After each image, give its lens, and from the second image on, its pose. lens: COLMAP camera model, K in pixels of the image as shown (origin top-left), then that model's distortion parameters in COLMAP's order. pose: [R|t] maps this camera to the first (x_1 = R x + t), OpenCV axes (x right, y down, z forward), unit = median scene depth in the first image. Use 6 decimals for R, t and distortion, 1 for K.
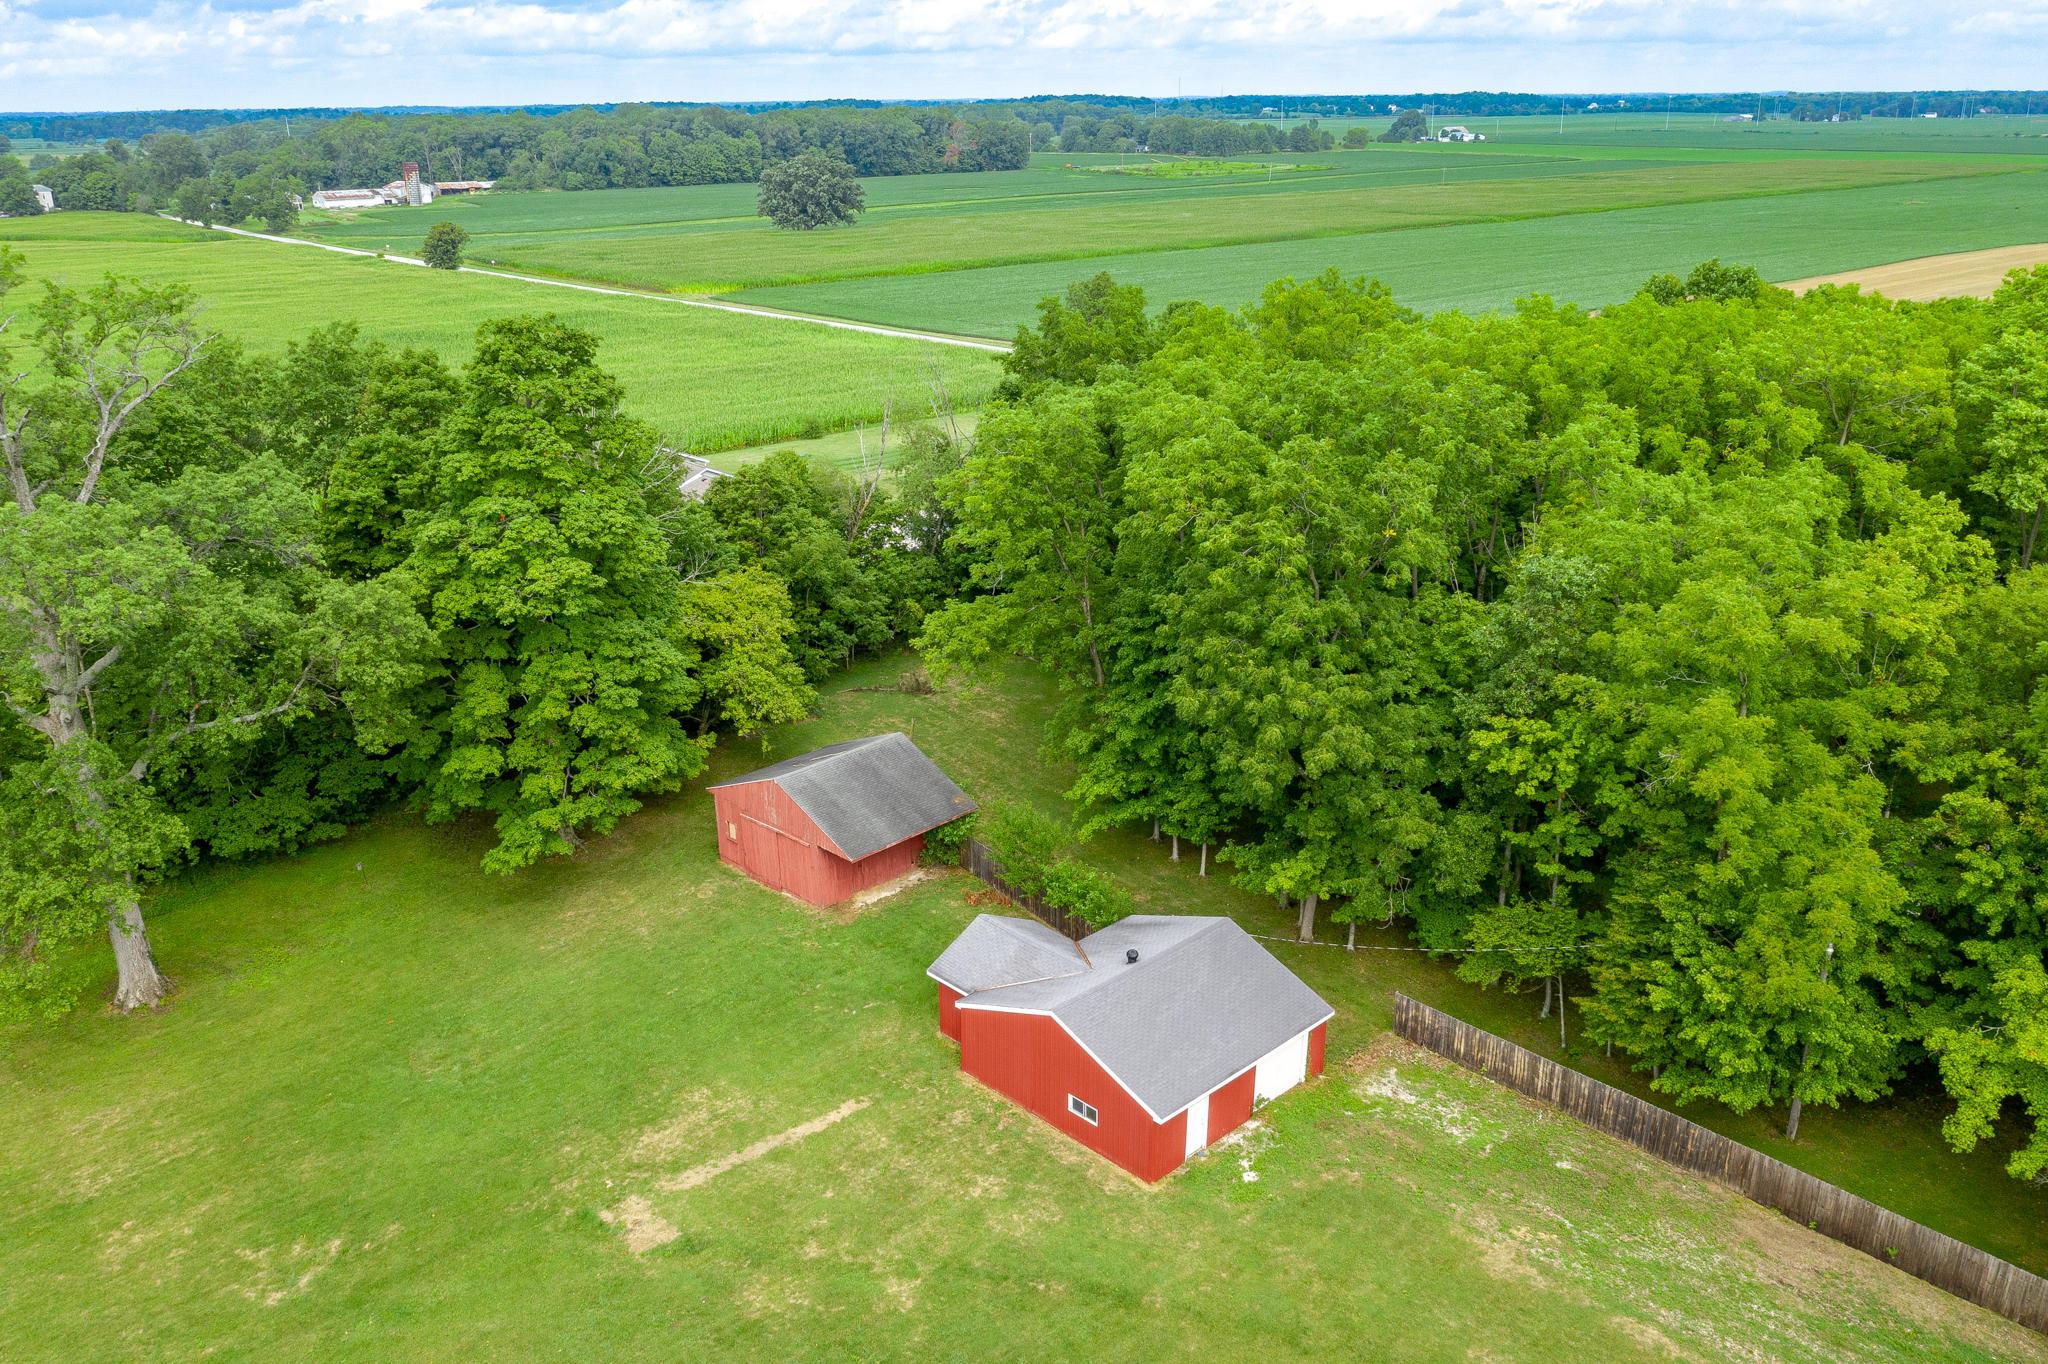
lens RADIAL K [[1617.8, 0, 1011.2], [0, 1617.8, 683.5], [0, 0, 1]] dist [-0.019175, 0.007577]
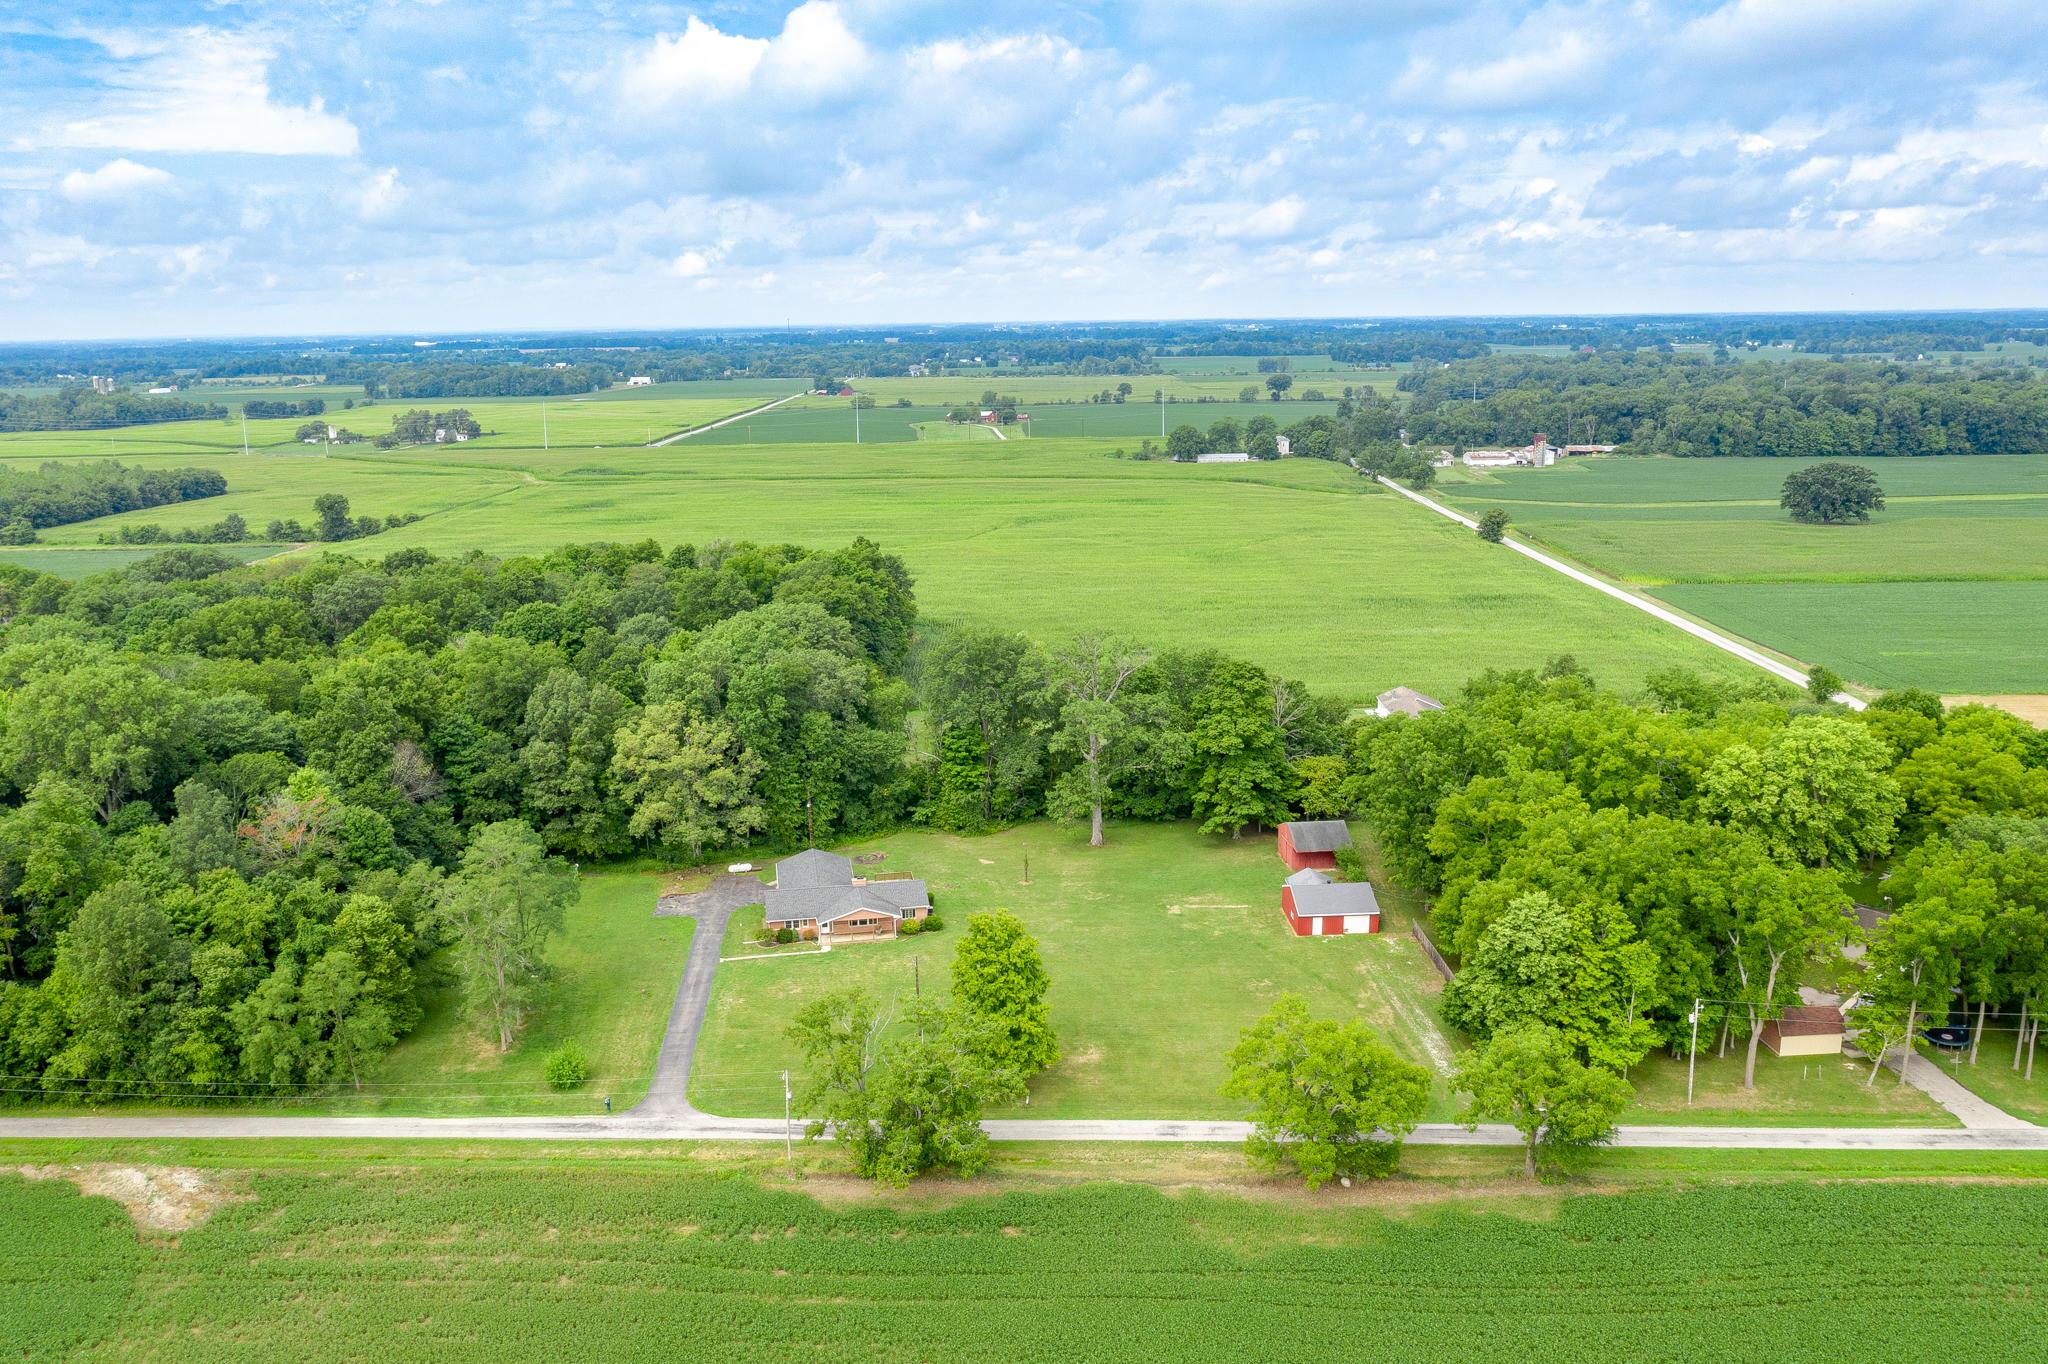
lens RADIAL K [[1617.8, 0, 1011.2], [0, 1617.8, 683.5], [0, 0, 1]] dist [-0.019175, 0.007577]
pose [[0.750520, 0.143644, -0.645047, 0.262516], [-0.217648, 0.975362, -0.036035, 0.005318], [0.623978, 0.167438, 0.763293, -0.314747]]
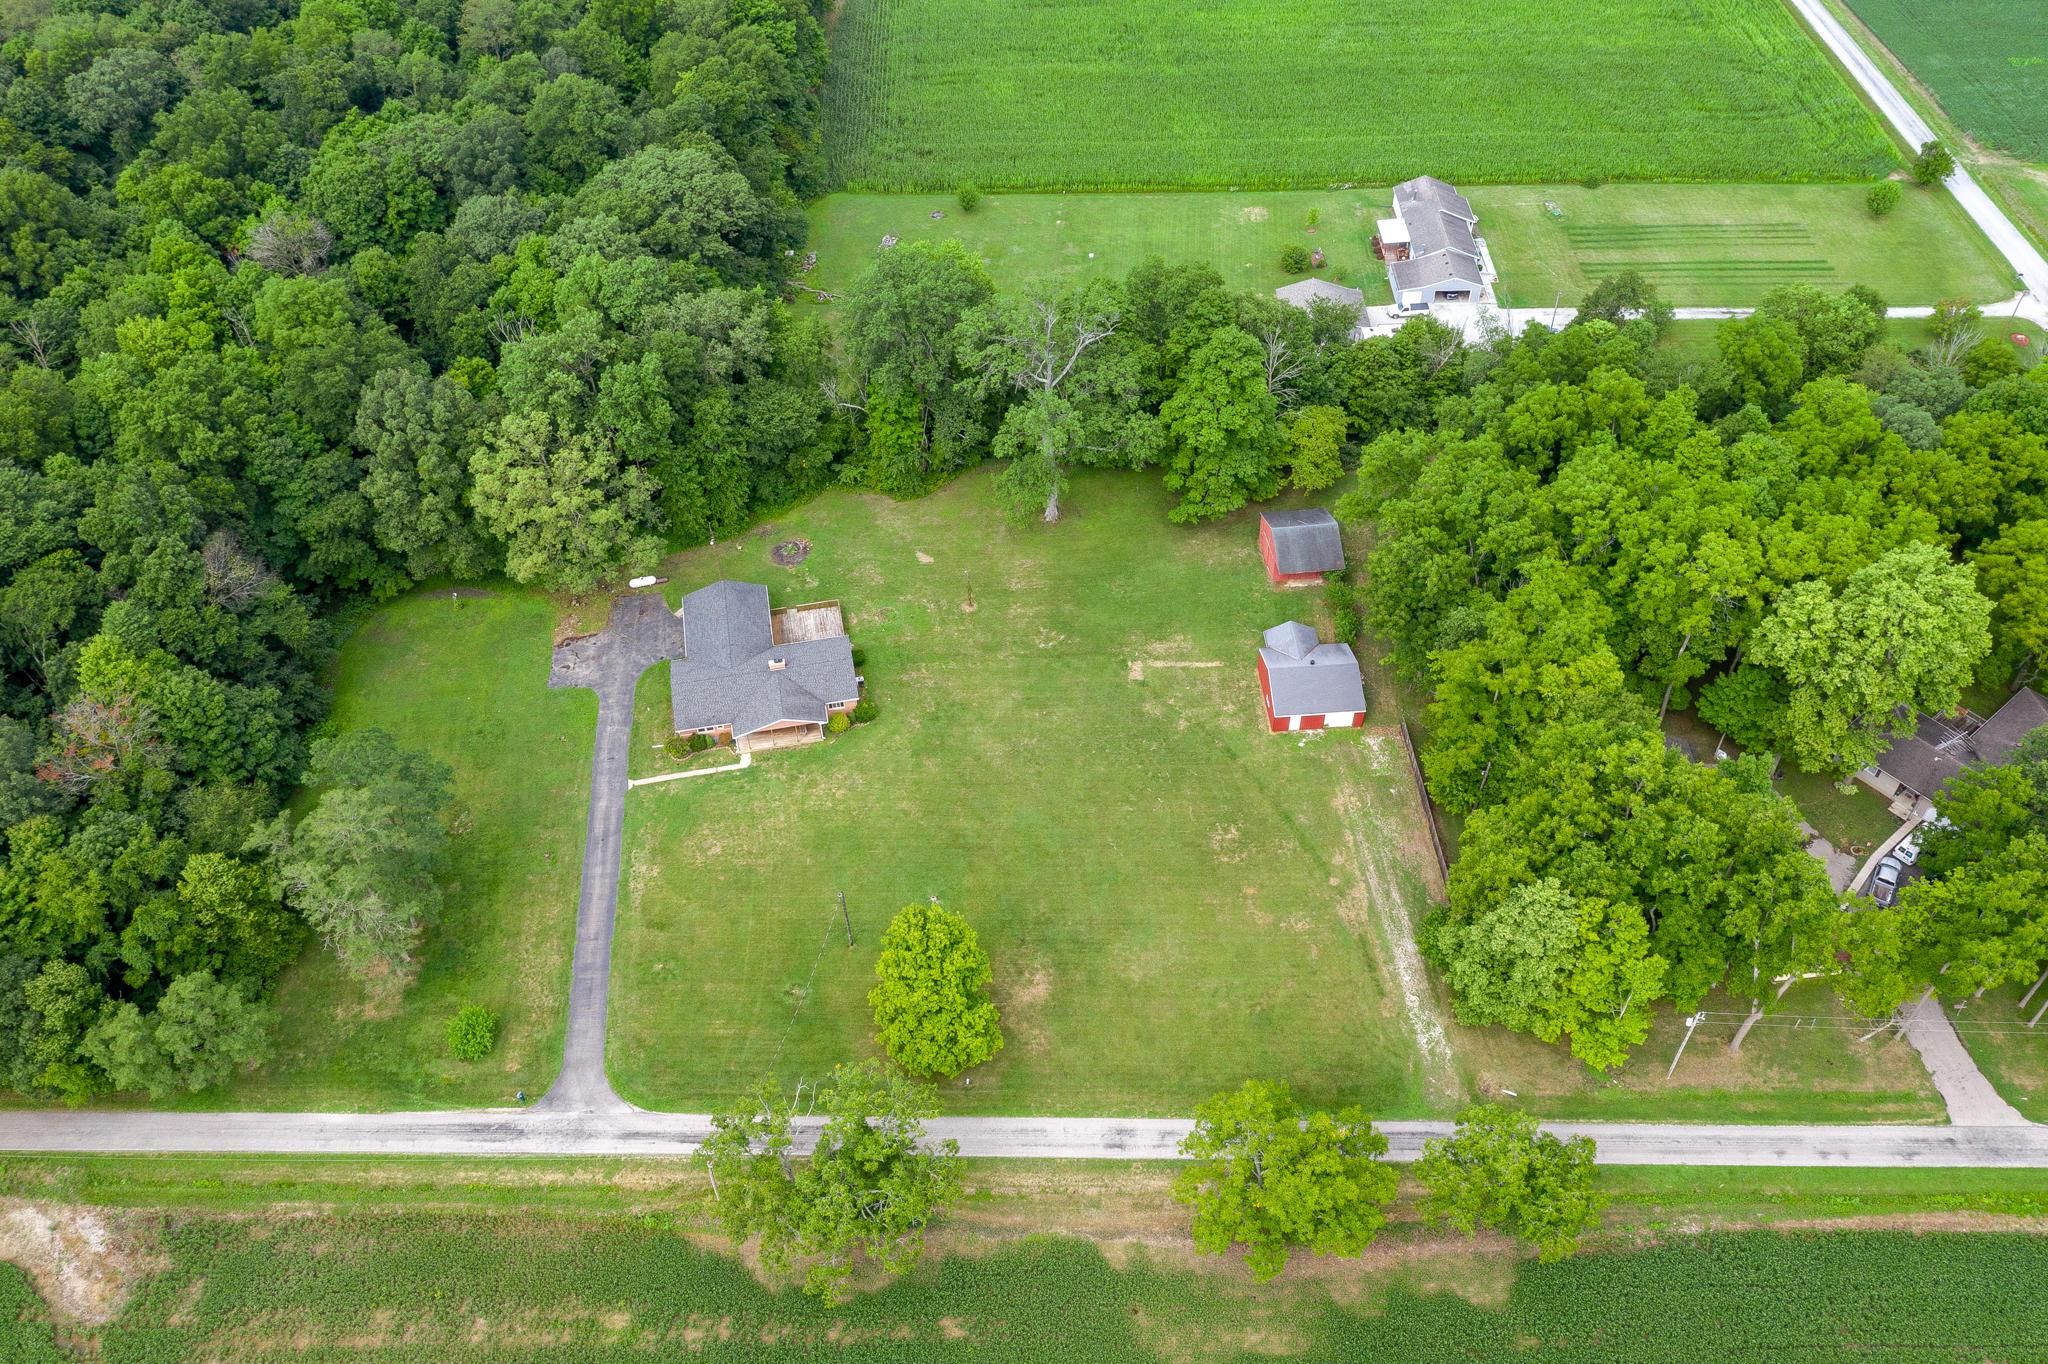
lens RADIAL K [[1617.8, 0, 1011.2], [0, 1617.8, 683.5], [0, 0, 1]] dist [-0.019175, 0.007577]
pose [[0.765311, 0.452820, -0.457443, 0.159163], [-0.206113, 0.845673, 0.492296, -0.176616], [0.609768, -0.282474, 0.740534, -0.235093]]
